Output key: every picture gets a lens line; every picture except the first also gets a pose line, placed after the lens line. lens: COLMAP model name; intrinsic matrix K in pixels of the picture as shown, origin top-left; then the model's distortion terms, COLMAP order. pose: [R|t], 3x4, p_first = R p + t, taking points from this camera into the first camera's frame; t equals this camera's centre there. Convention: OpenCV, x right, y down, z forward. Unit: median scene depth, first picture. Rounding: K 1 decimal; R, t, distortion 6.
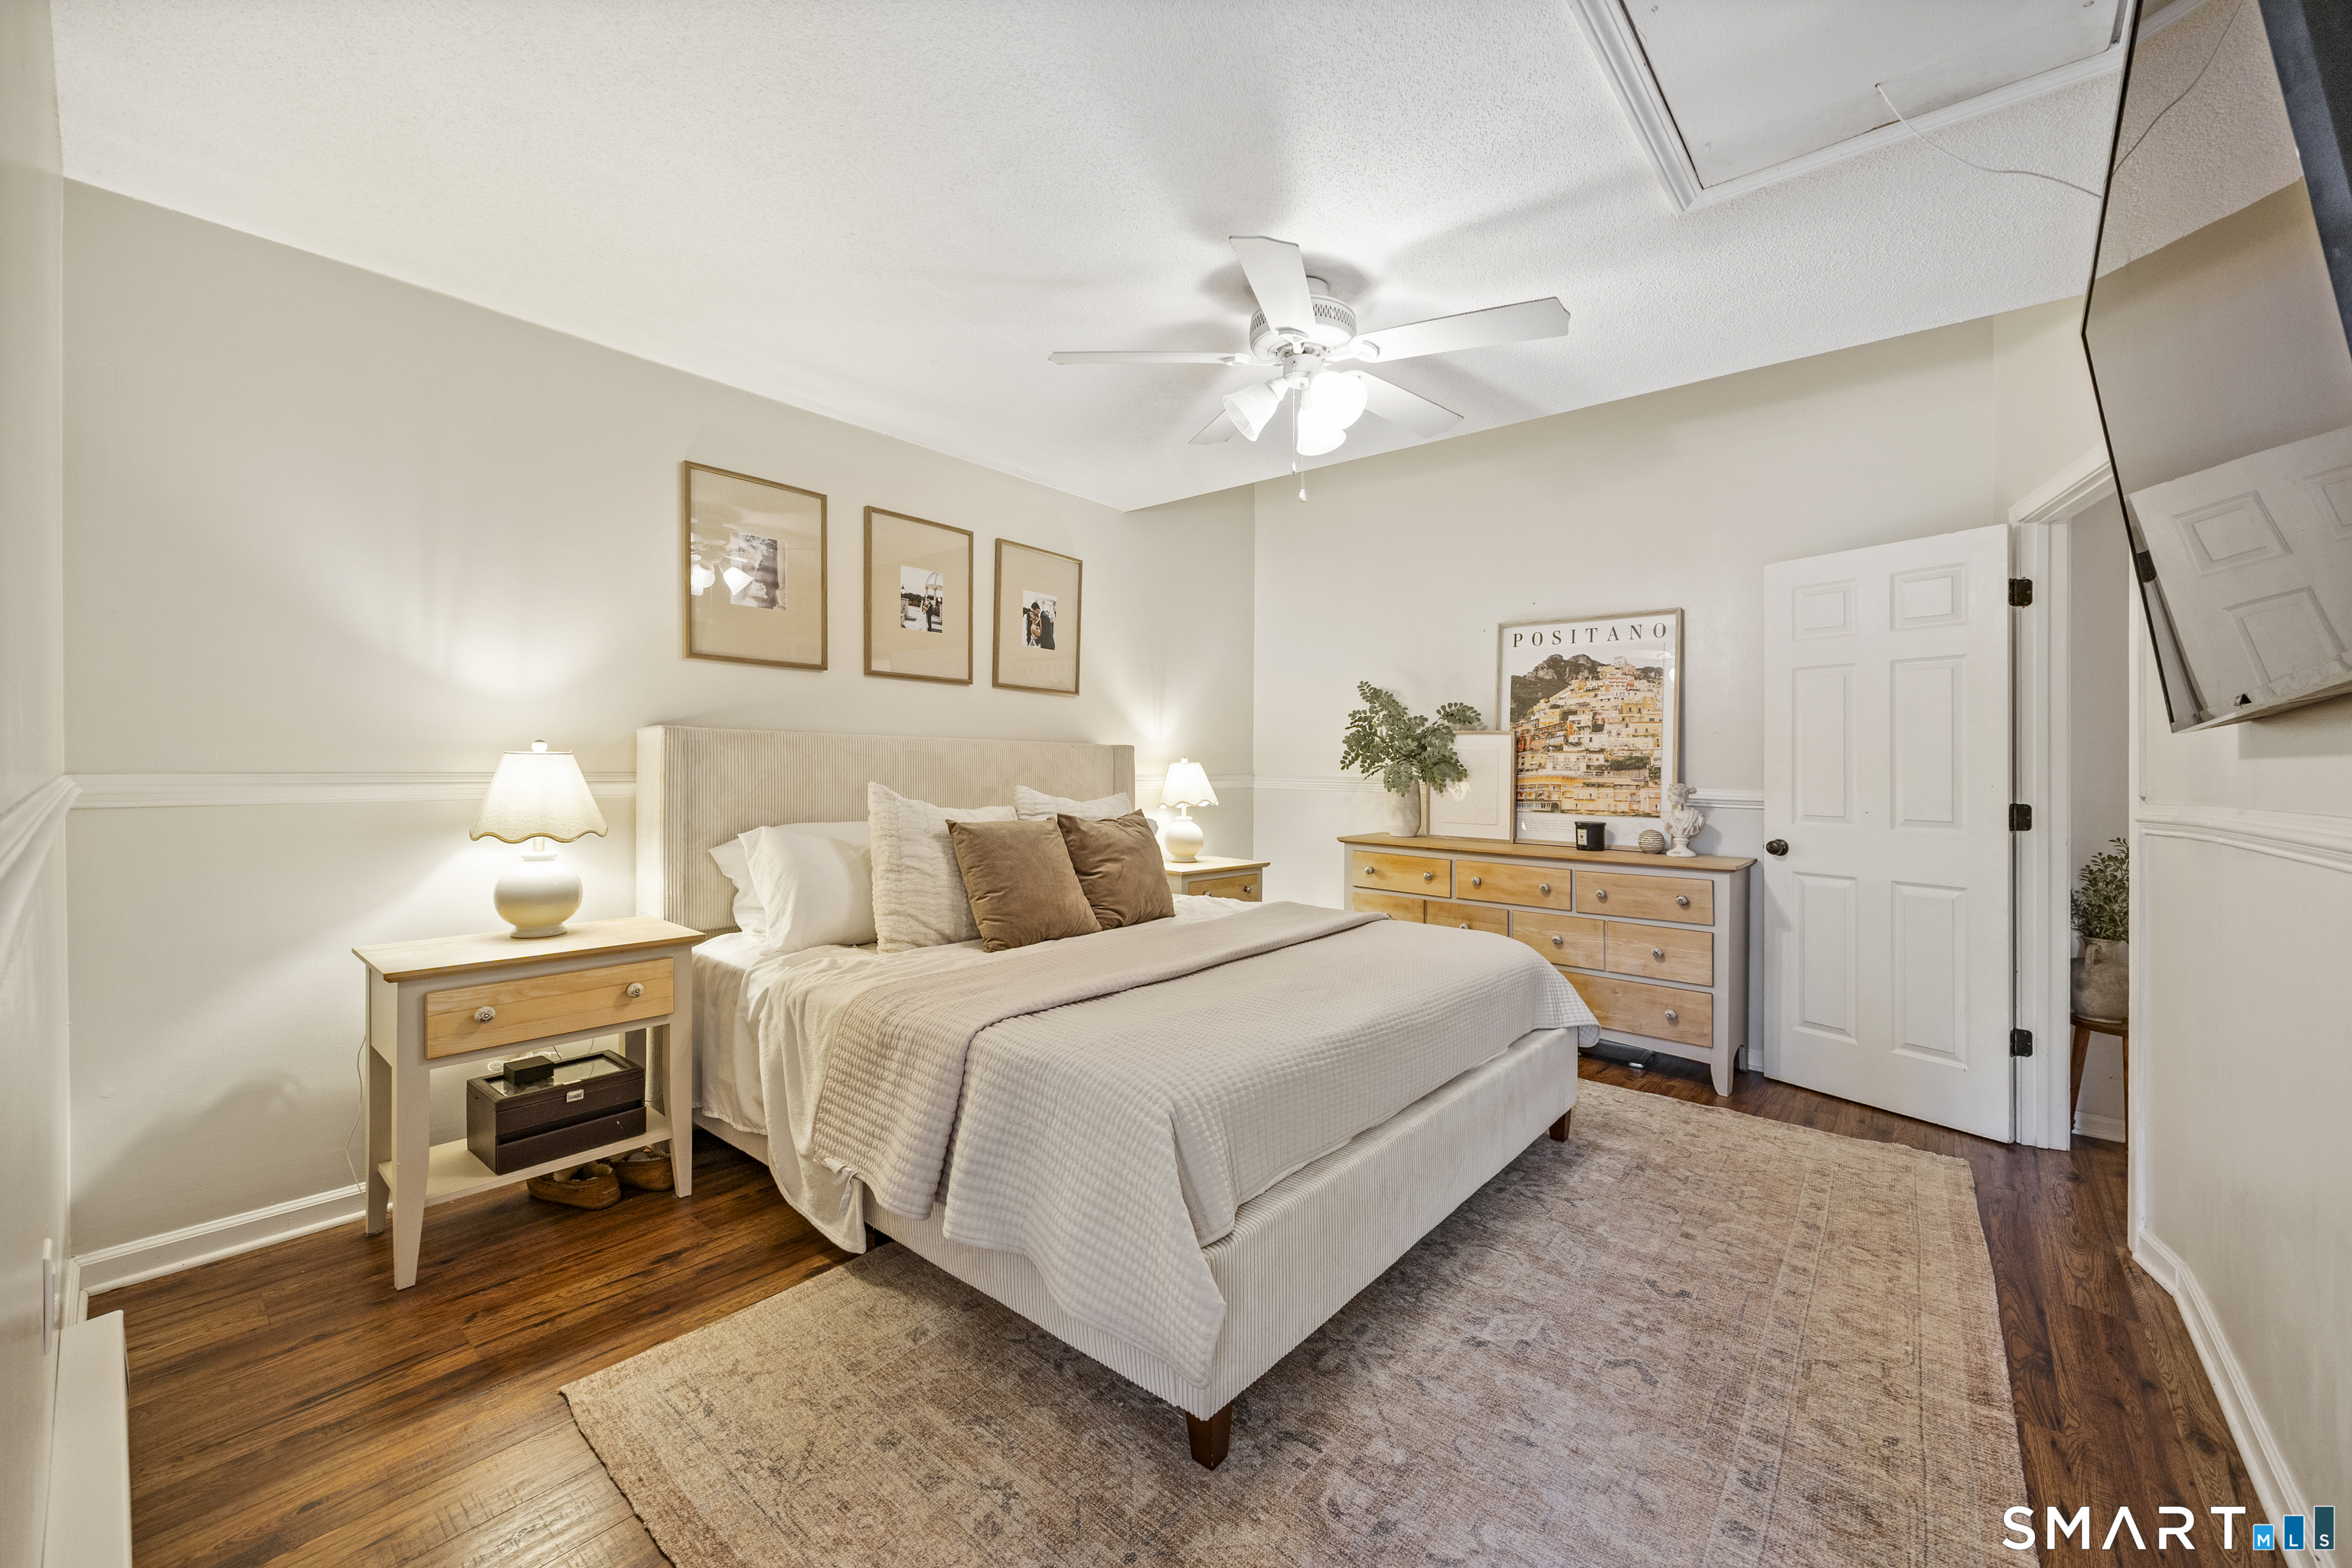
lens RADIAL K [[916.6, 0, 1256.5], [0, 916.6, 789.5], [0, 0, 1]] dist [0.004214, 0.000168]
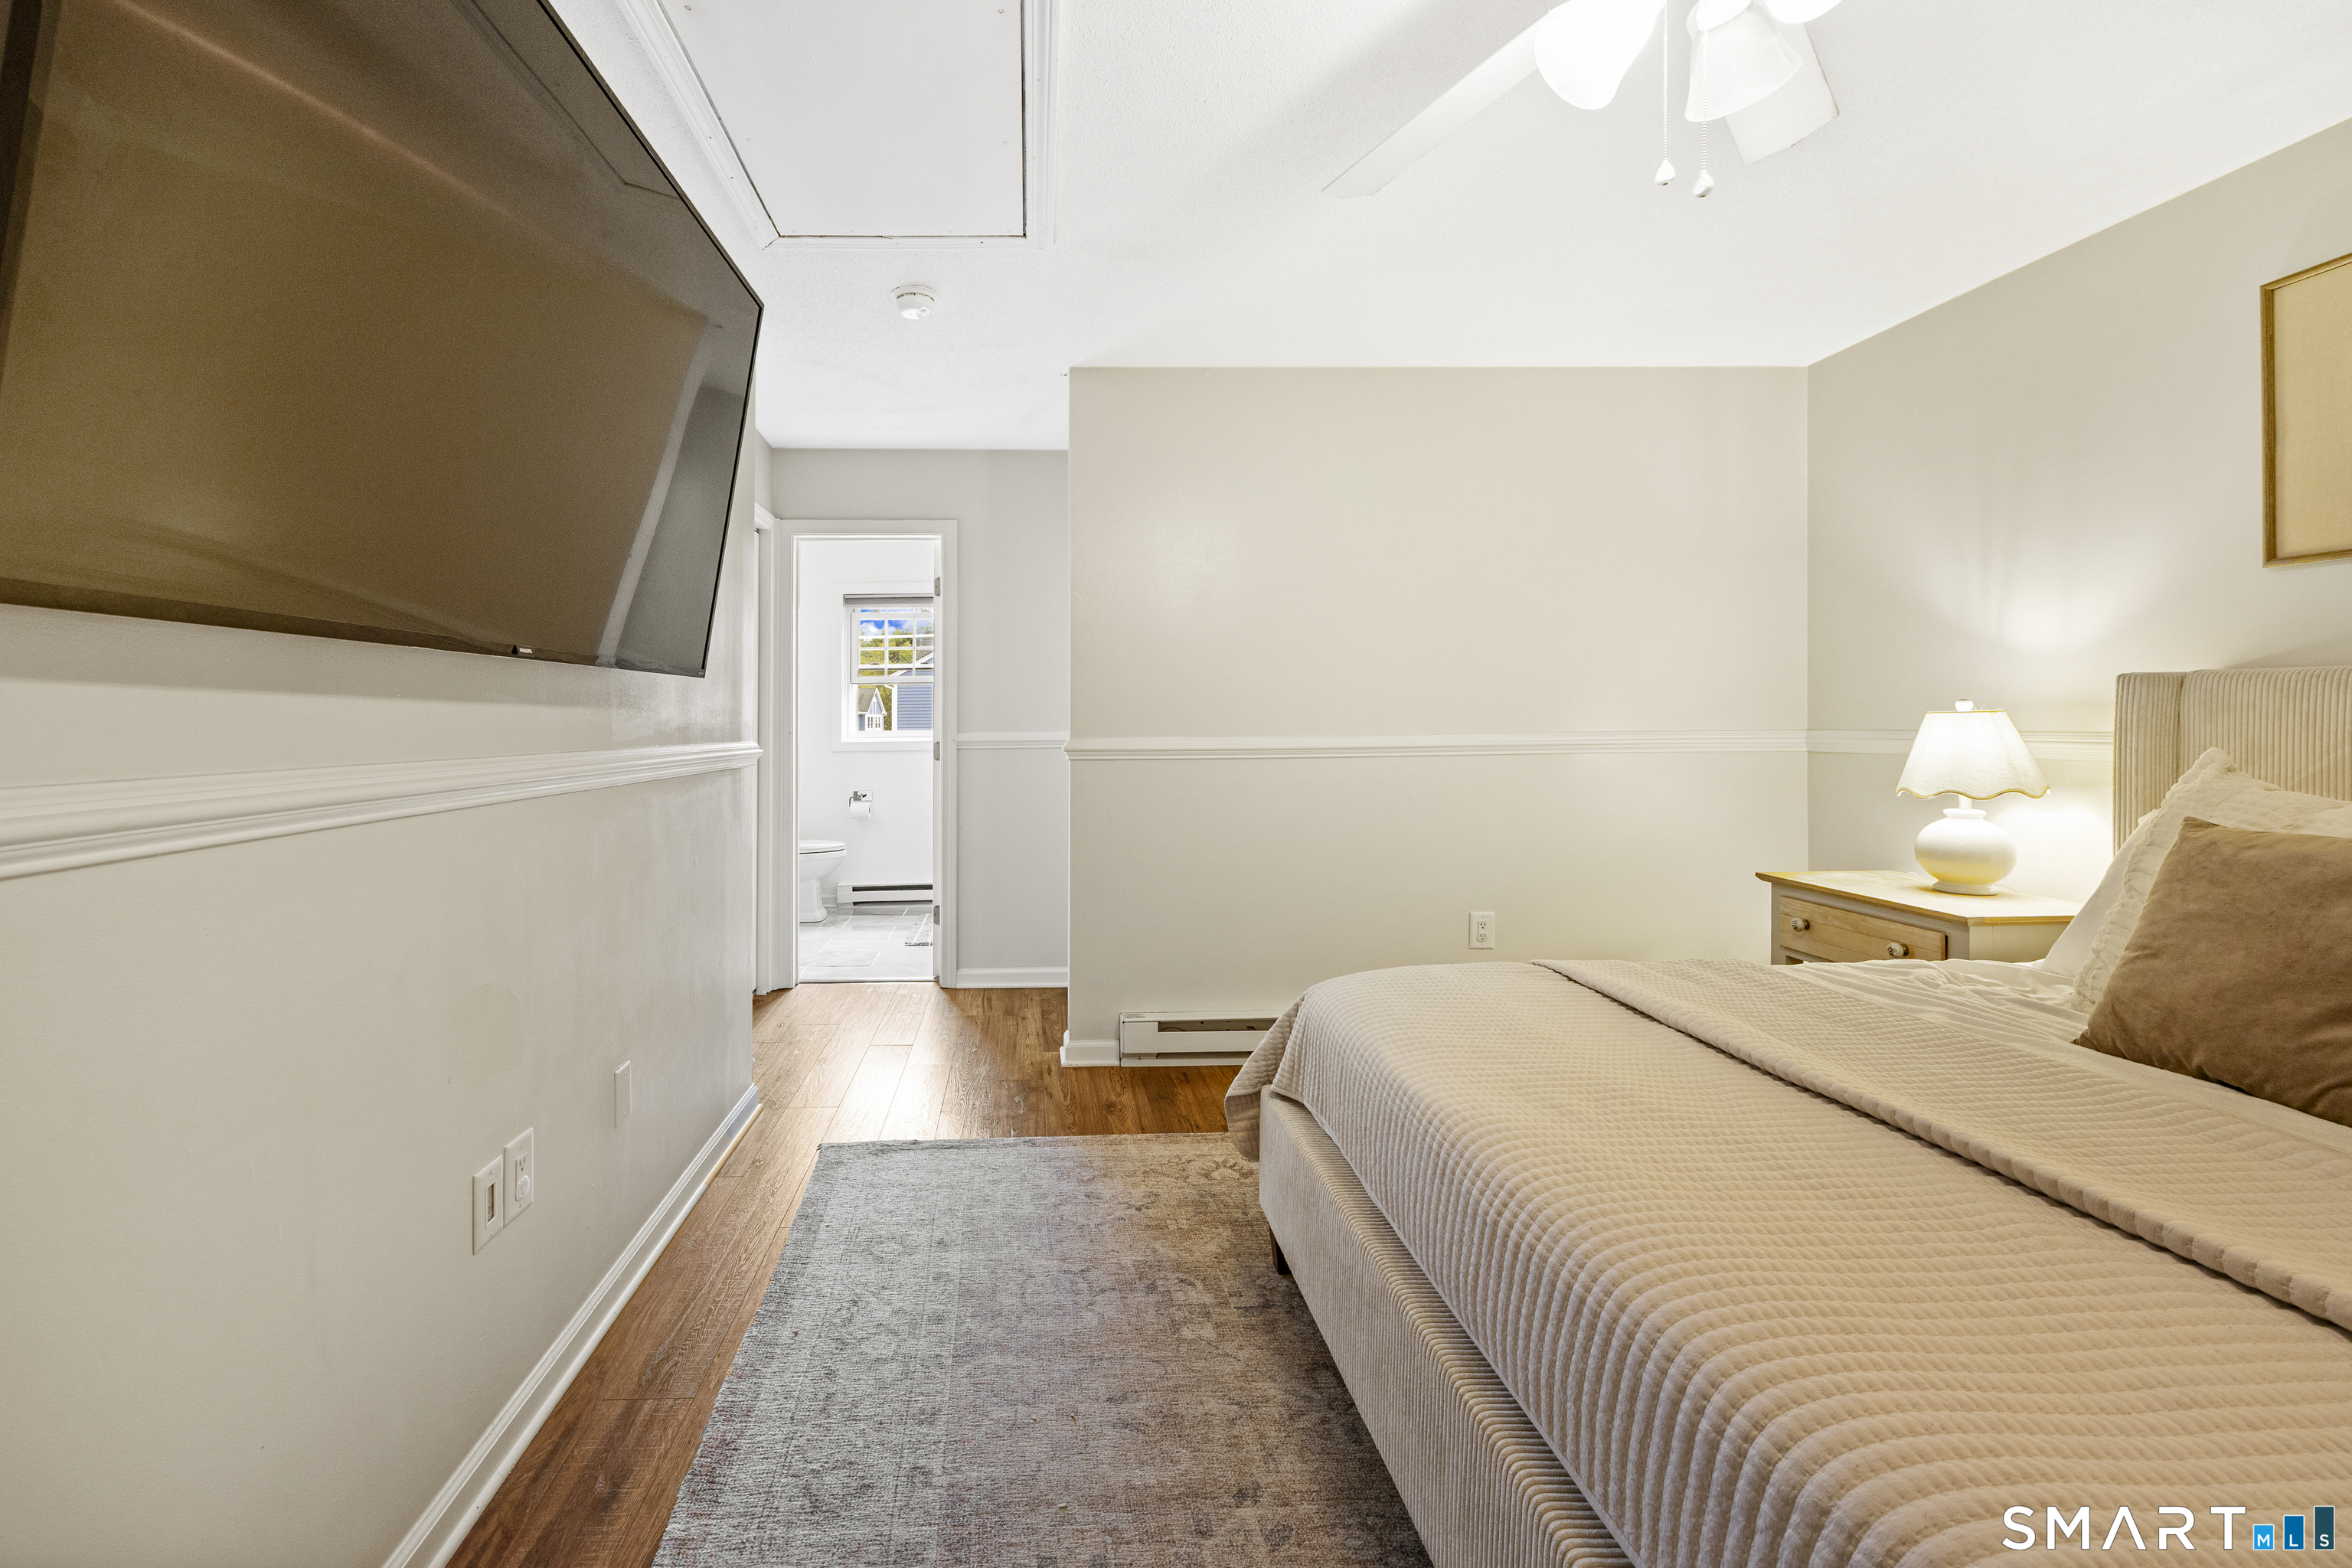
lens RADIAL K [[944.8, 0, 1056.4], [0, 944.8, 726.9], [0, 0, 1]] dist [0.001720, 0.000366]
pose [[-0.779457, 0.003110, -0.626449, 0.457760], [-0.008101, 0.999854, 0.015044, -0.020273], [0.626404, 0.016801, -0.779318, 0.810786]]
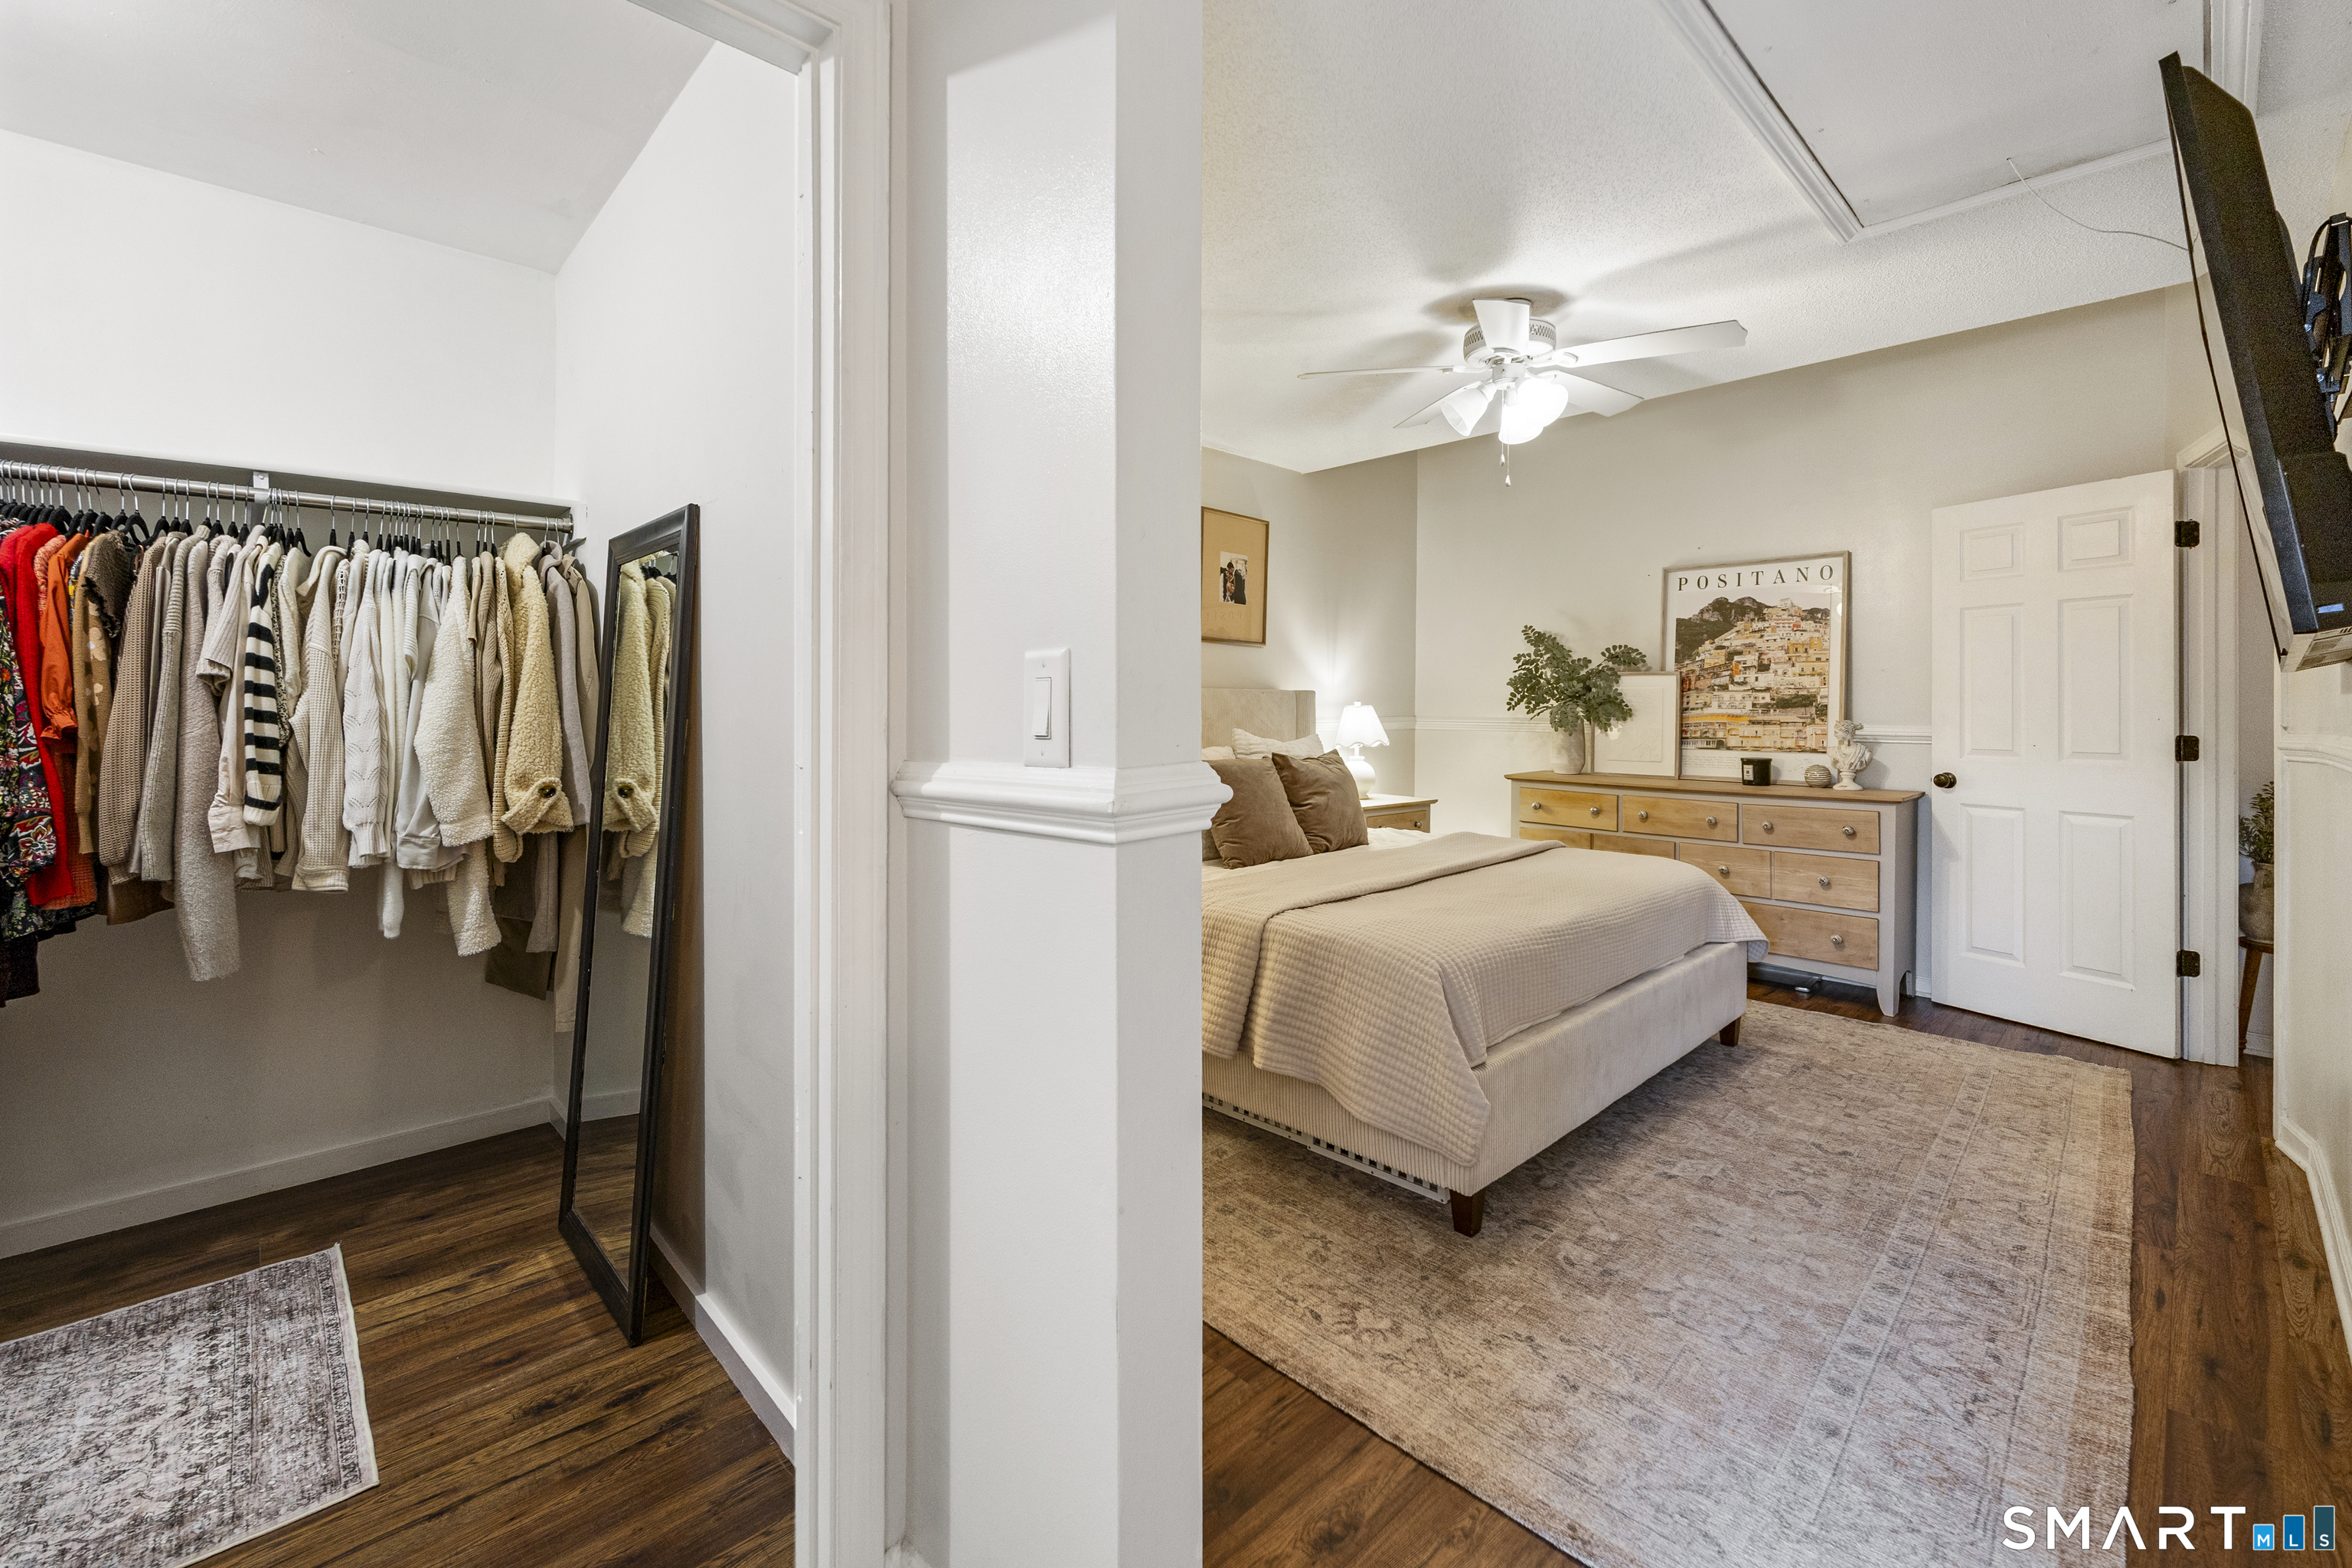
lens RADIAL K [[985.7, 0, 1266.8], [0, 985.7, 754.8], [0, 0, 1]] dist [-0.001085, 0.001656]
pose [[0.994663, -0.008043, -0.102865, -0.083817], [0.010293, 0.999719, 0.021360, 0.002176], [0.102664, -0.022305, 0.994466, -0.193407]]
